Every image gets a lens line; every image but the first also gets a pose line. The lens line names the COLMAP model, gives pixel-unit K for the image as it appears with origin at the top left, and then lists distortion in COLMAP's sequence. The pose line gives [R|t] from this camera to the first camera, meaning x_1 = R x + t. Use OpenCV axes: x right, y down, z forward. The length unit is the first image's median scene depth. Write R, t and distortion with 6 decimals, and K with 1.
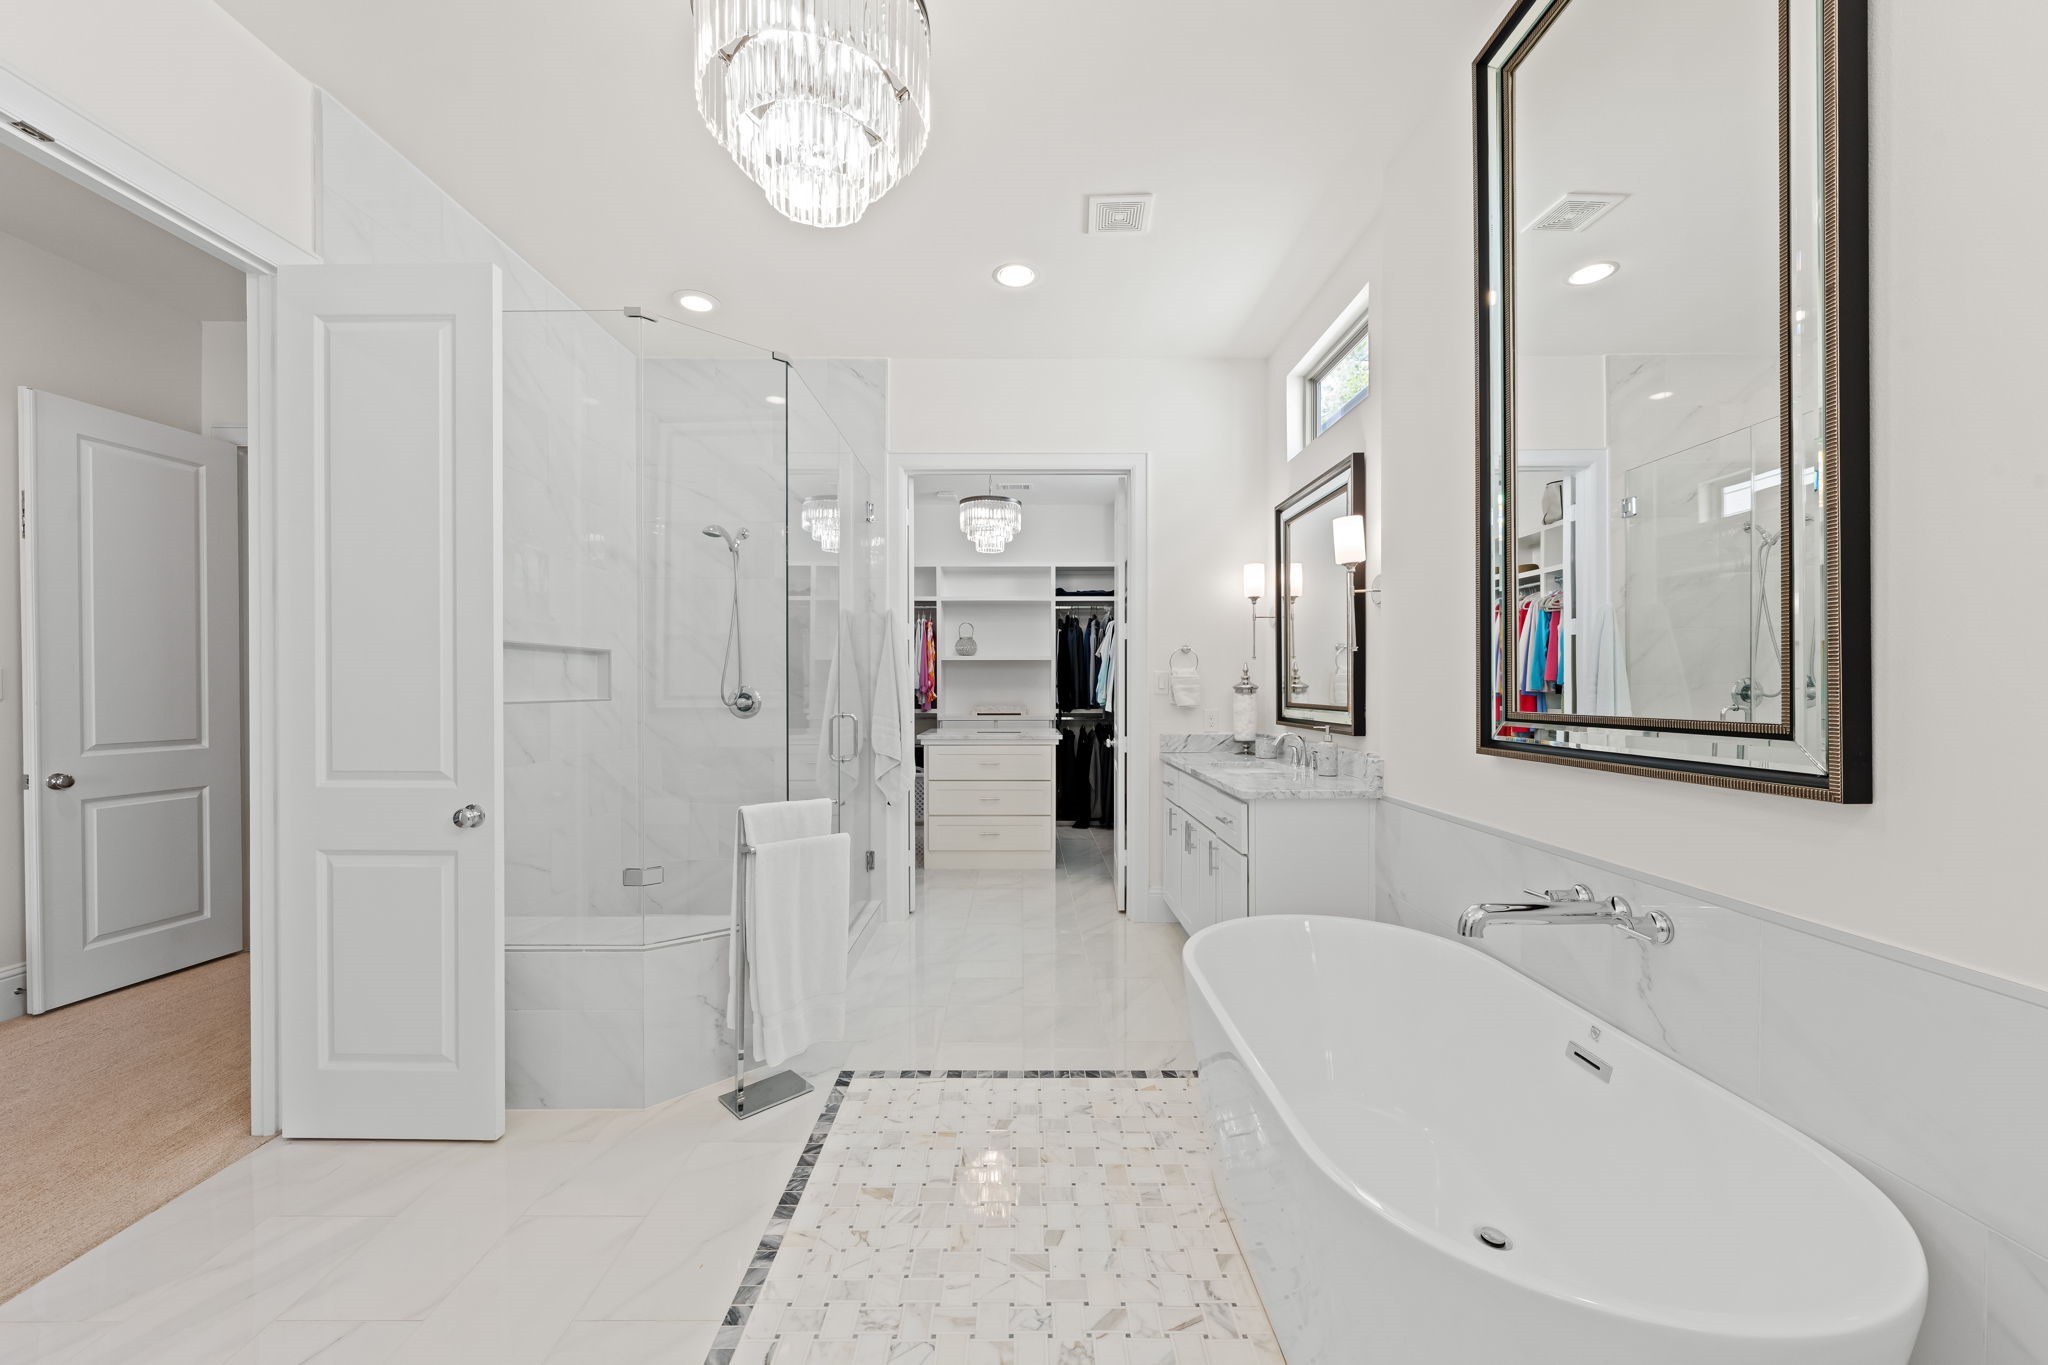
lens RADIAL K [[767.1, 0, 1013.7], [0, 767.1, 692.4], [0, 0, 1]] dist [-0.000783, -0.000162]
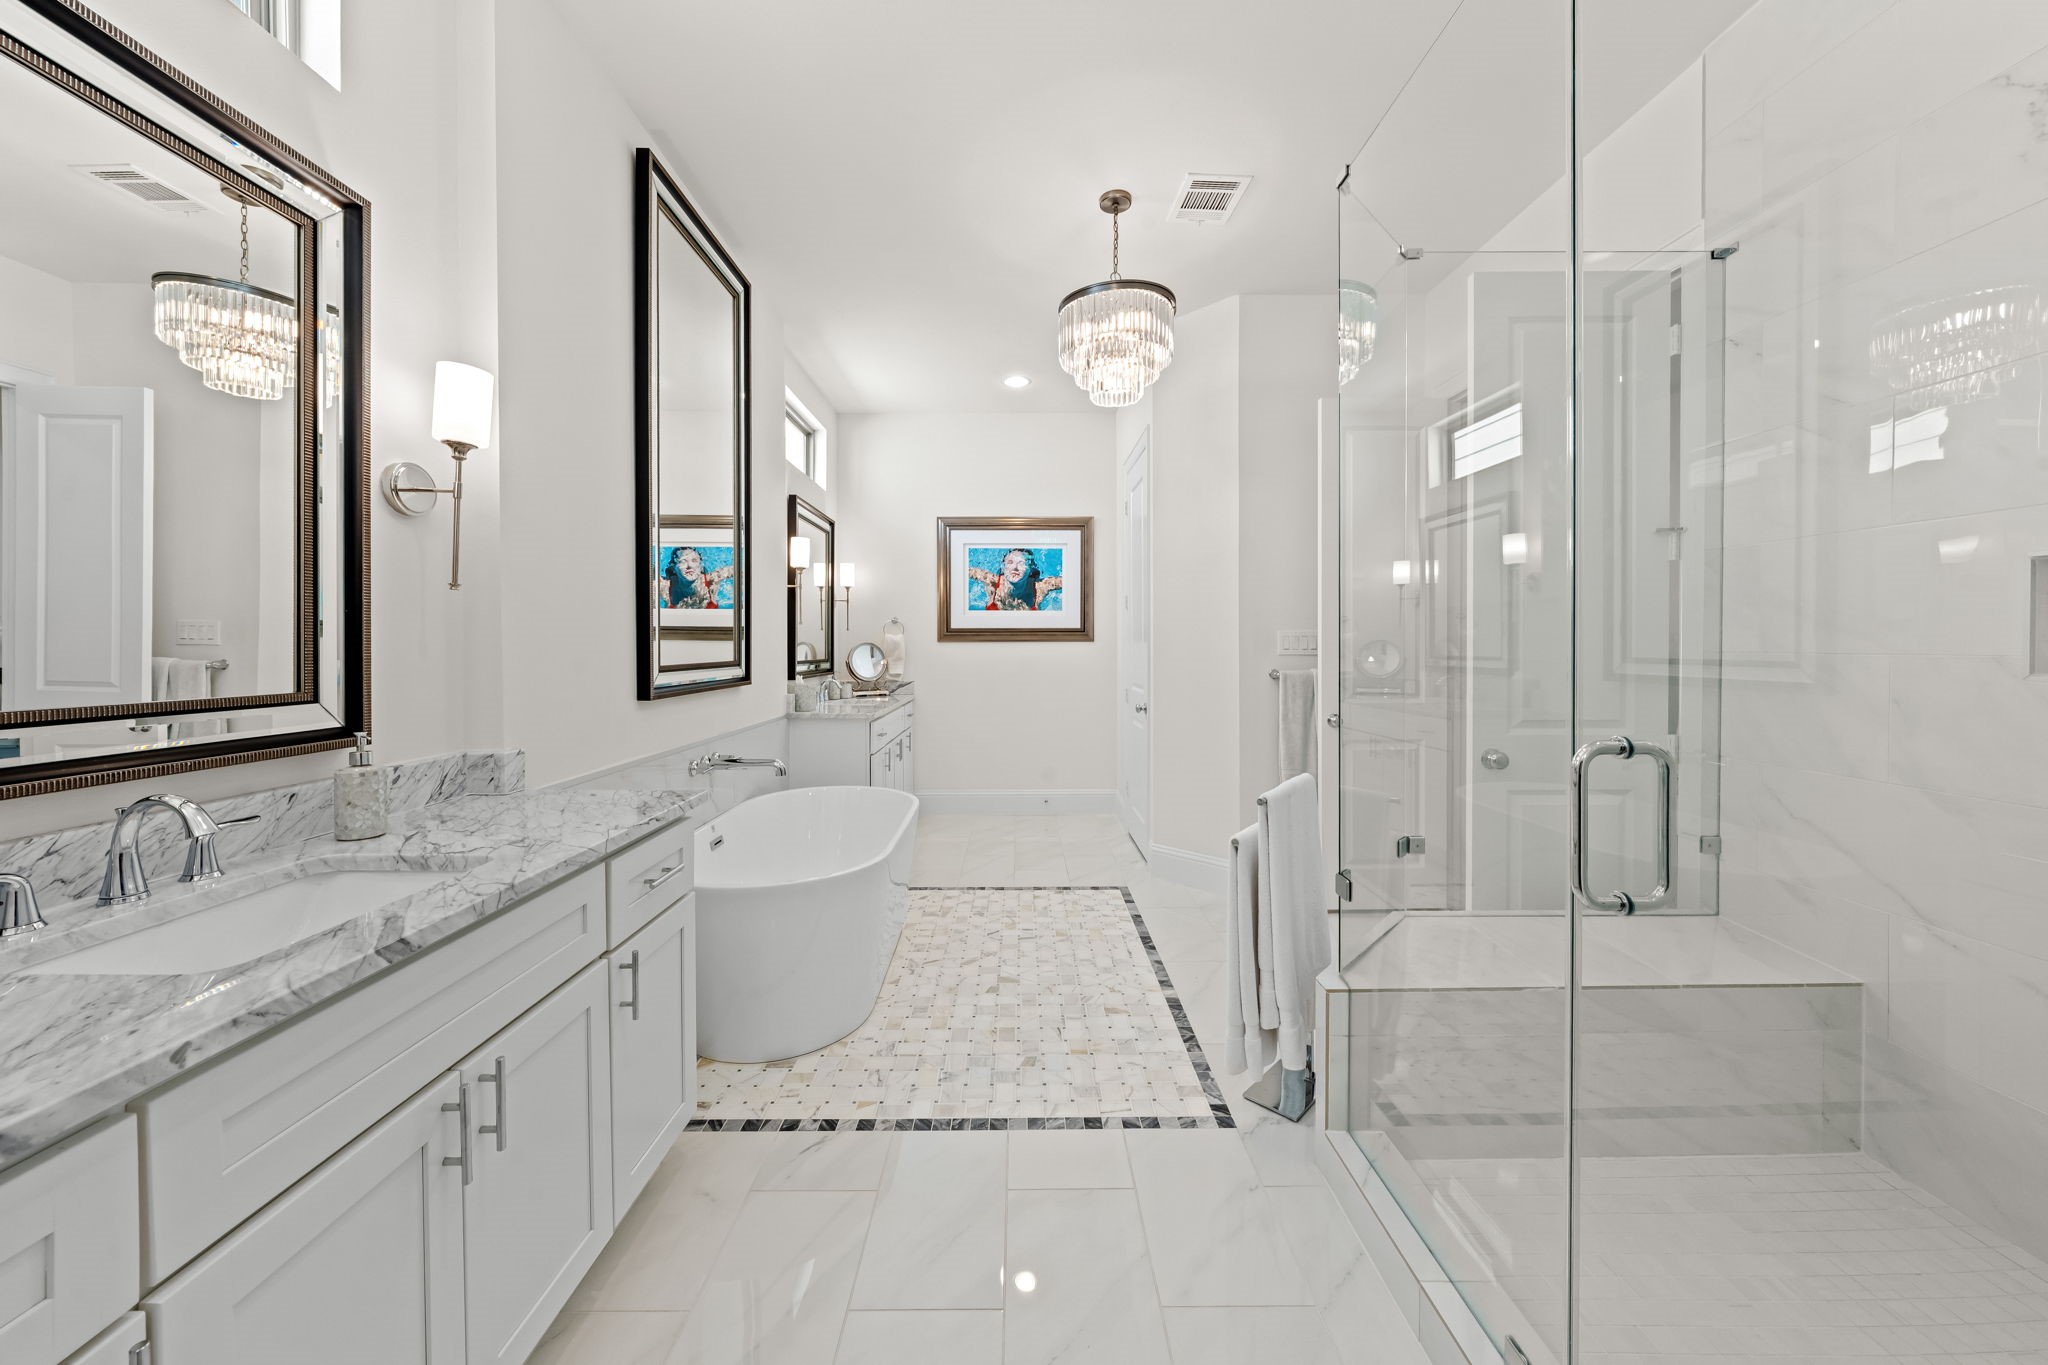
lens RADIAL K [[714.2, 0, 1023.0], [0, 714.2, 647.3], [0, 0, 1]] dist [-0.000021, -0.000032]
pose [[-0.999891, 0.001348, -0.014683, 0.008262], [0.001160, 0.999917, 0.012799, -0.018597], [0.014700, 0.012781, -0.999810, 1.910567]]
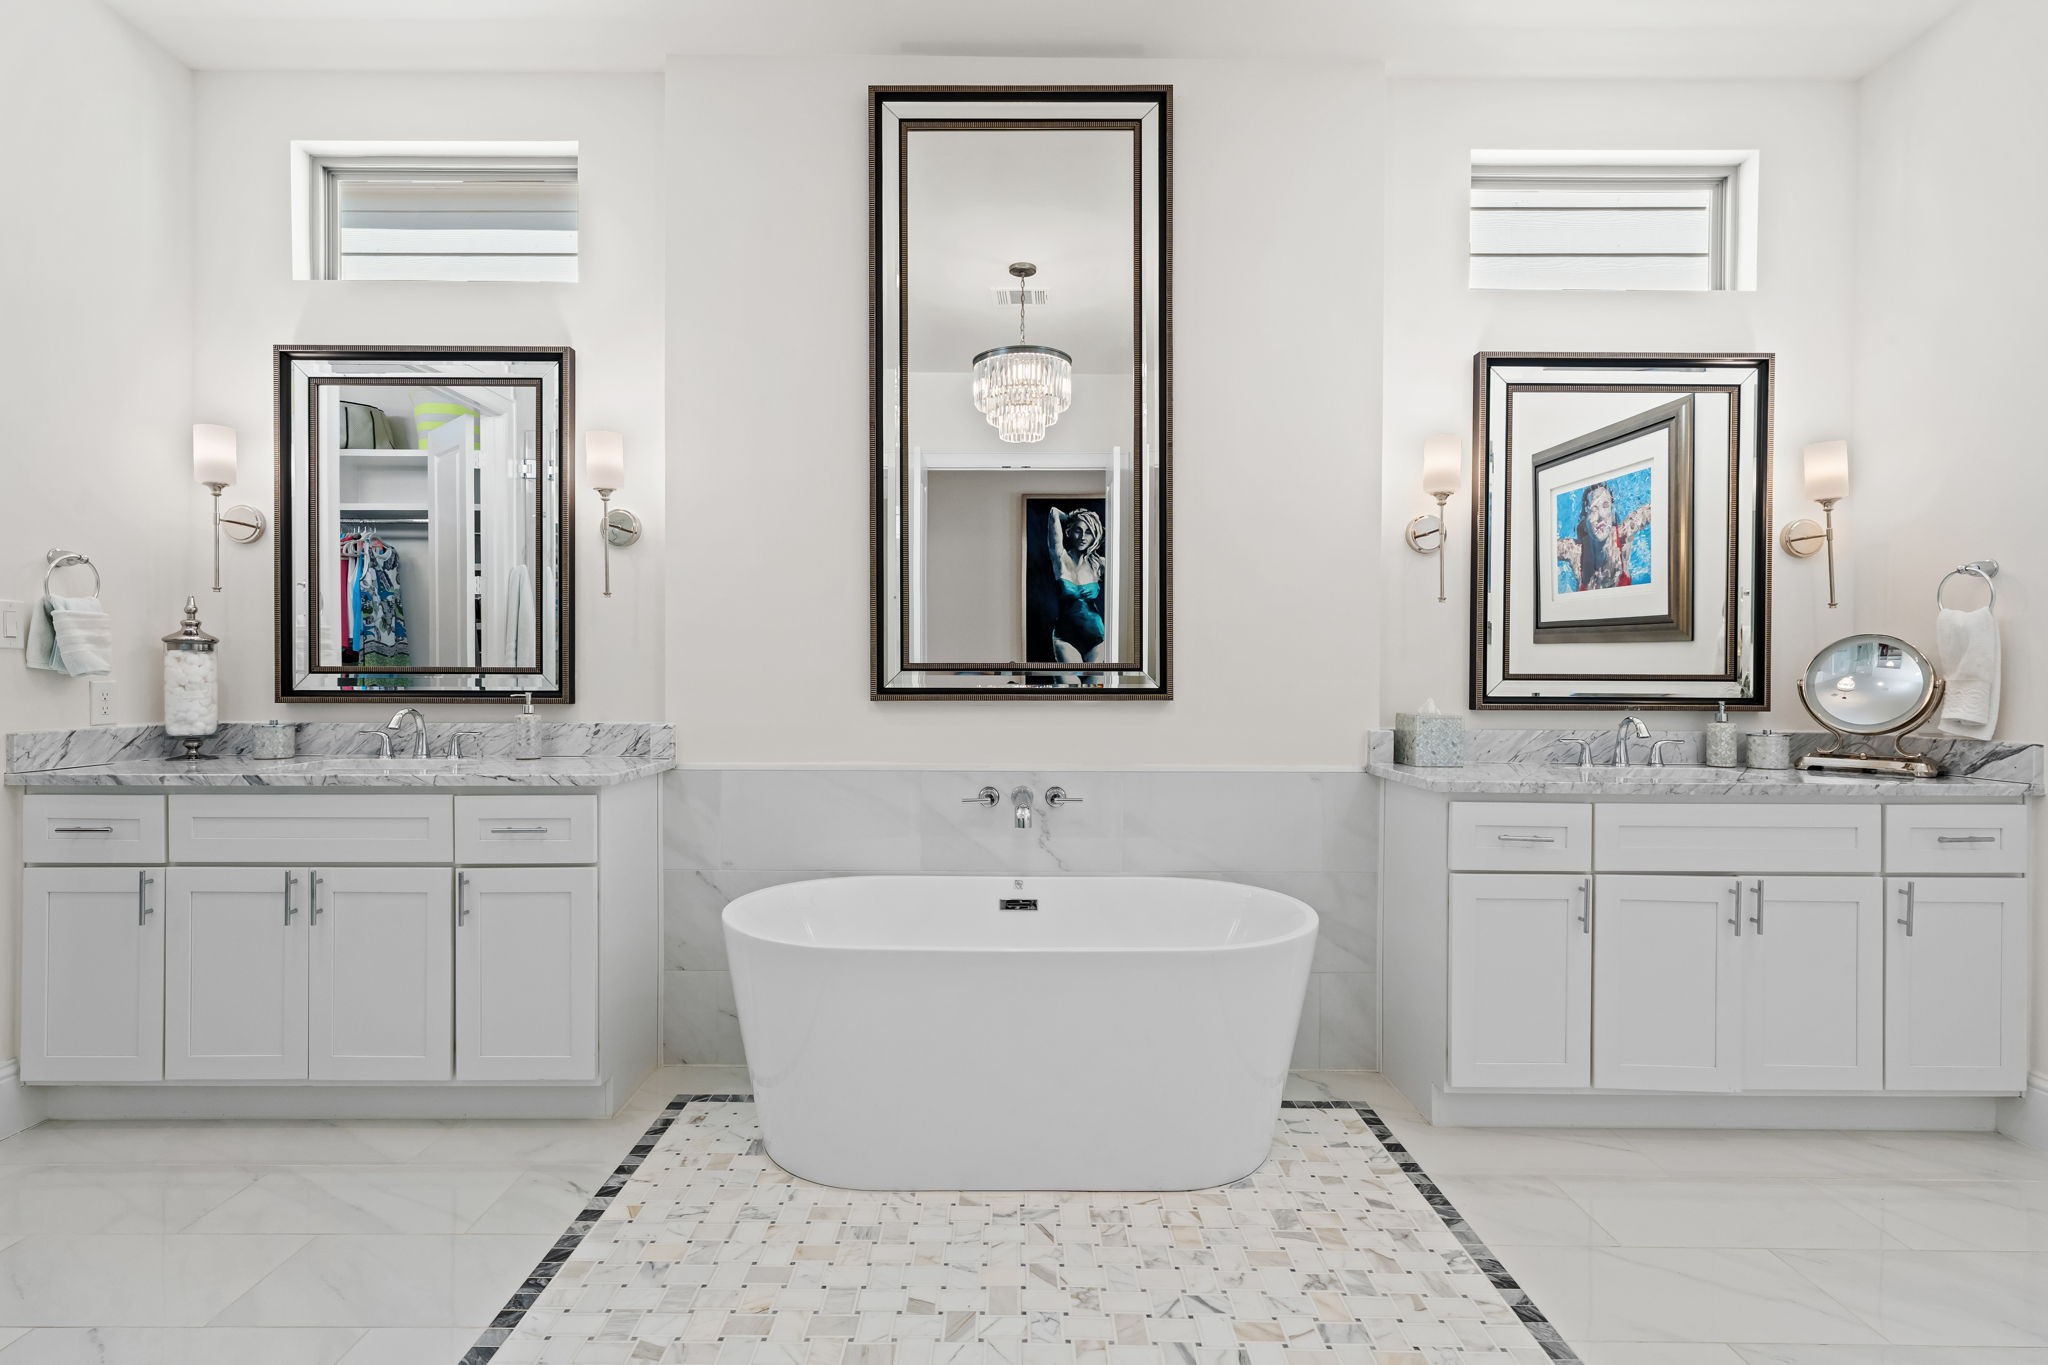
lens RADIAL K [[1009.6, 0, 1024.0], [0, 1009.6, 682.5], [0, 0, 1]] dist [0.000453, -0.000310]
pose [[-0.009995, -0.002833, 0.999946, -0.770130], [0.004012, 0.999988, 0.002873, 0.043180], [-0.999942, 0.004041, -0.009984, 0.691842]]
